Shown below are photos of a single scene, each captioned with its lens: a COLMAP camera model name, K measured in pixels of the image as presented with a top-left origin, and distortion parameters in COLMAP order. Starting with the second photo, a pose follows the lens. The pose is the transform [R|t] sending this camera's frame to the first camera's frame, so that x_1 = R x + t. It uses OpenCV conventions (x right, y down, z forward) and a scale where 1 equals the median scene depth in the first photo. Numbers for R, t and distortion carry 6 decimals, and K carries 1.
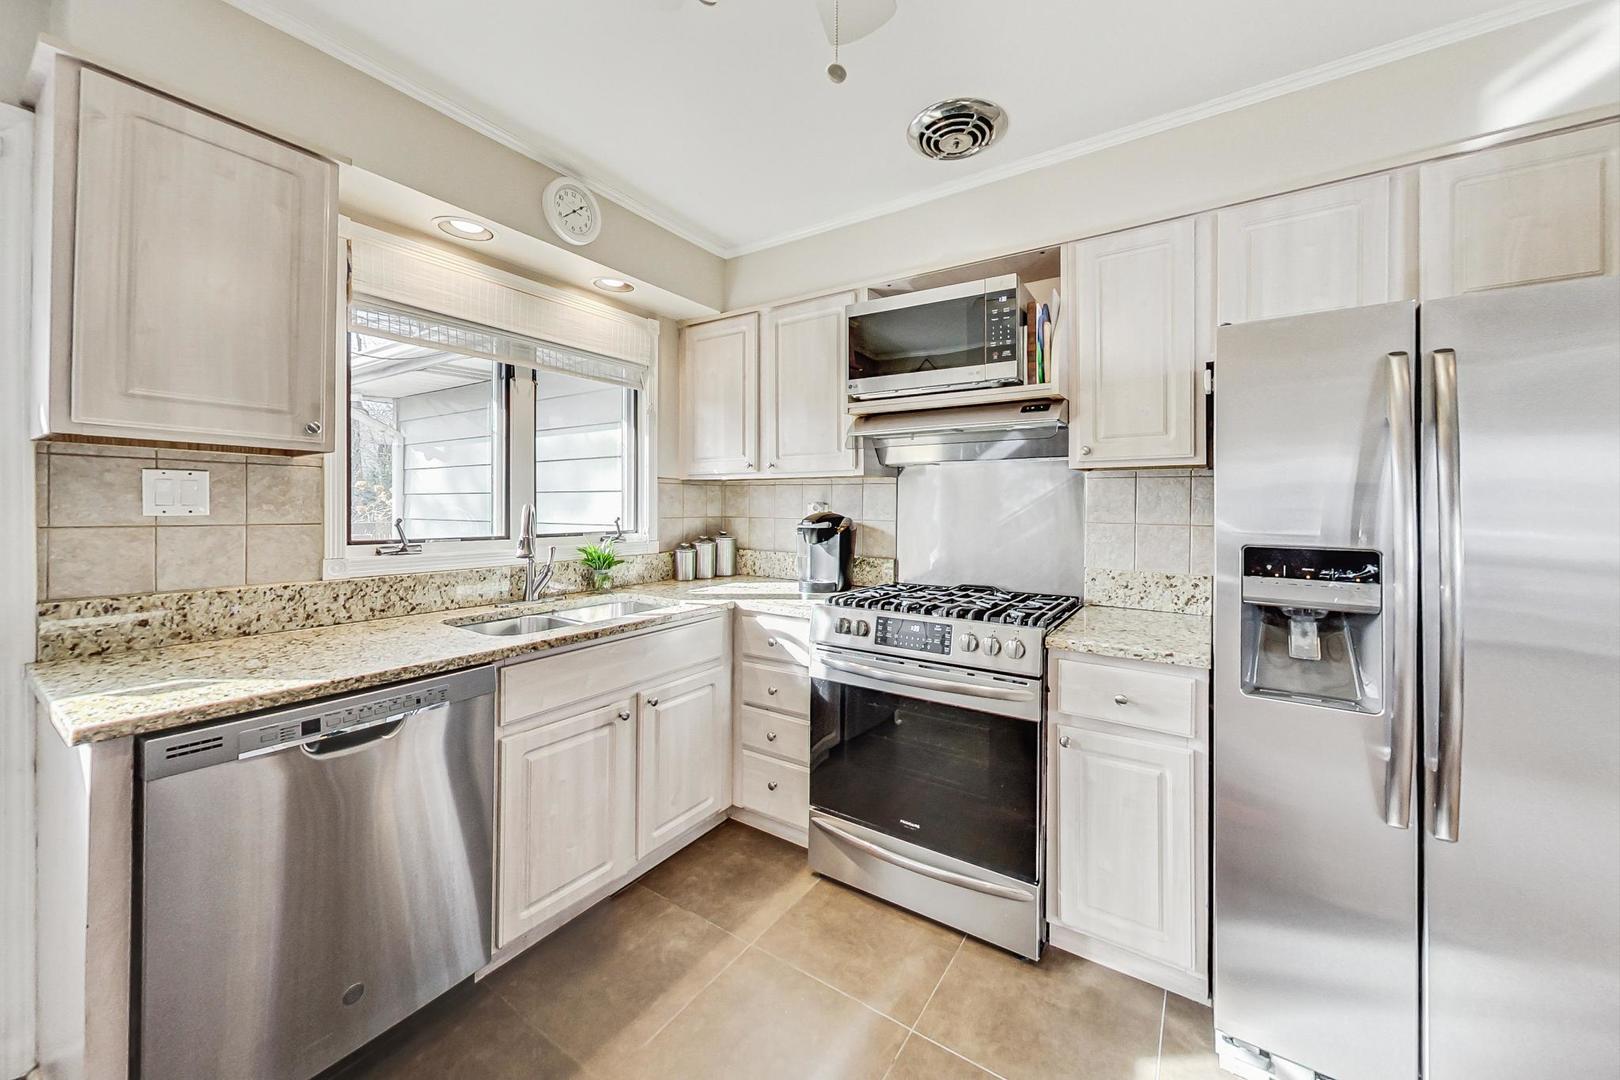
lens RADIAL K [[614.7, 0, 811.9], [0, 614.7, 500.3], [0, 0, 1]] dist [0.022955, 0.000197]
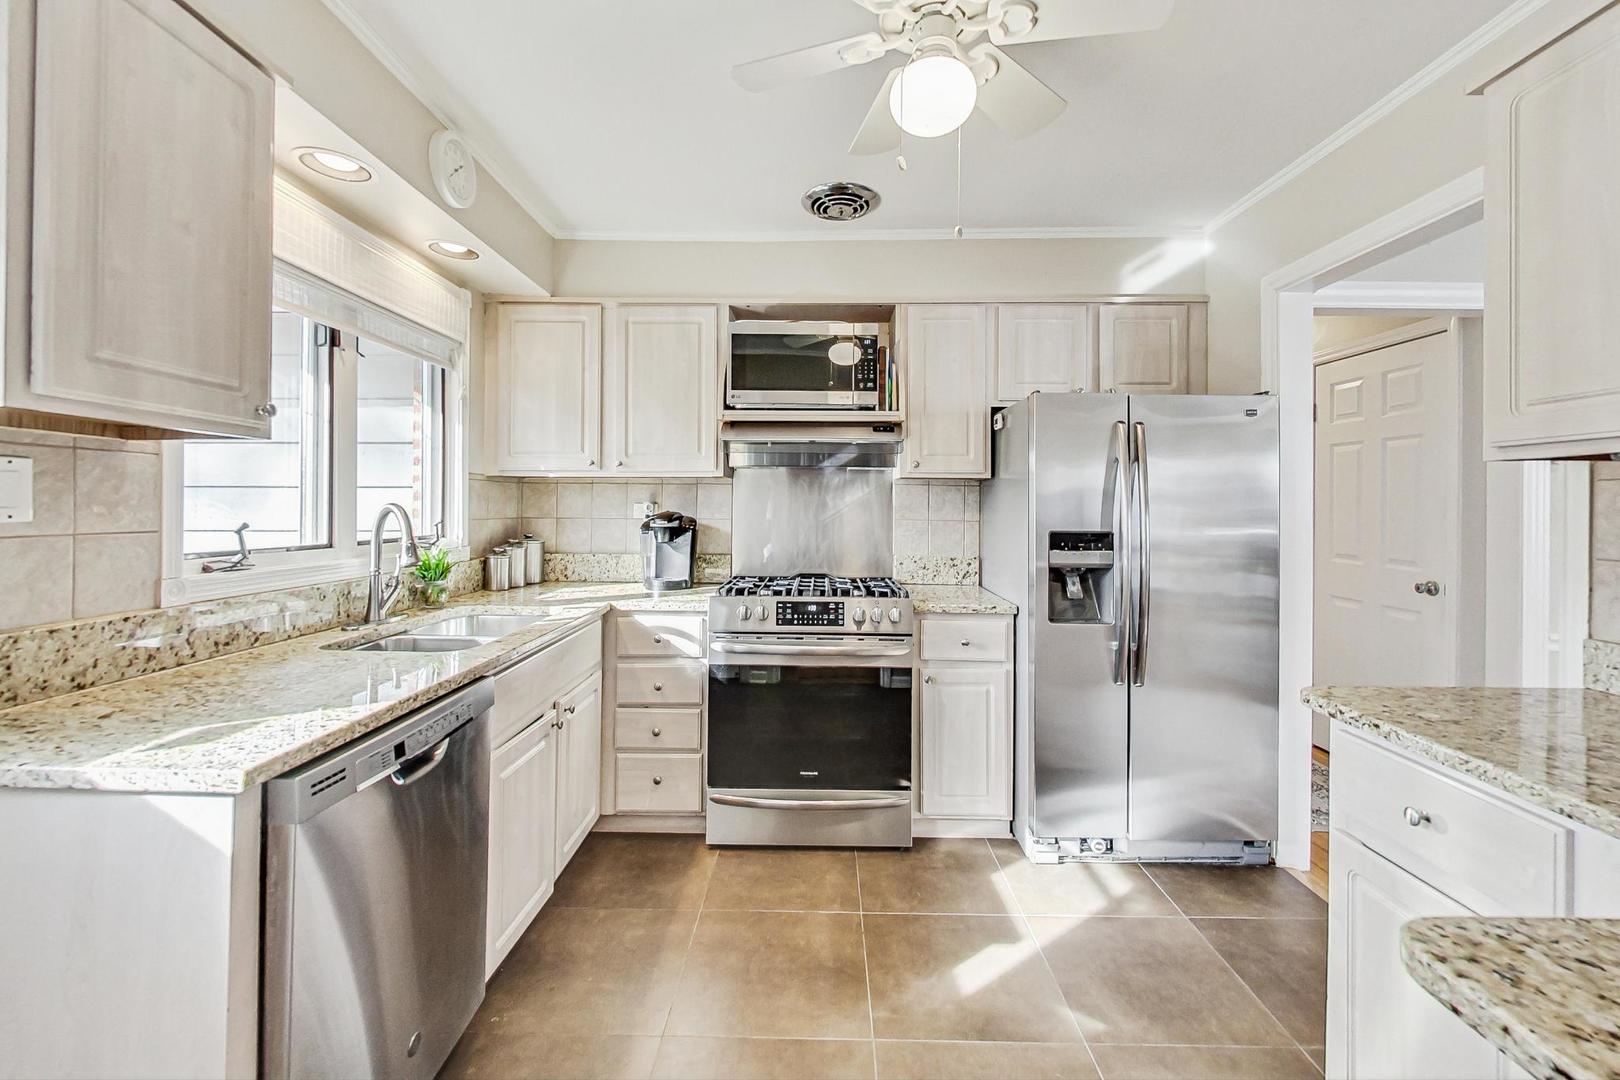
lens RADIAL K [[681.5, 0, 808.8], [0, 681.5, 498.9], [0, 0, 1]] dist [0.052120, -0.000242]
pose [[0.842993, 0.005125, 0.537900, -0.535954], [-0.006116, 0.999981, 0.000058, -0.004706], [-0.537890, -0.003339, 0.843009, -0.109688]]
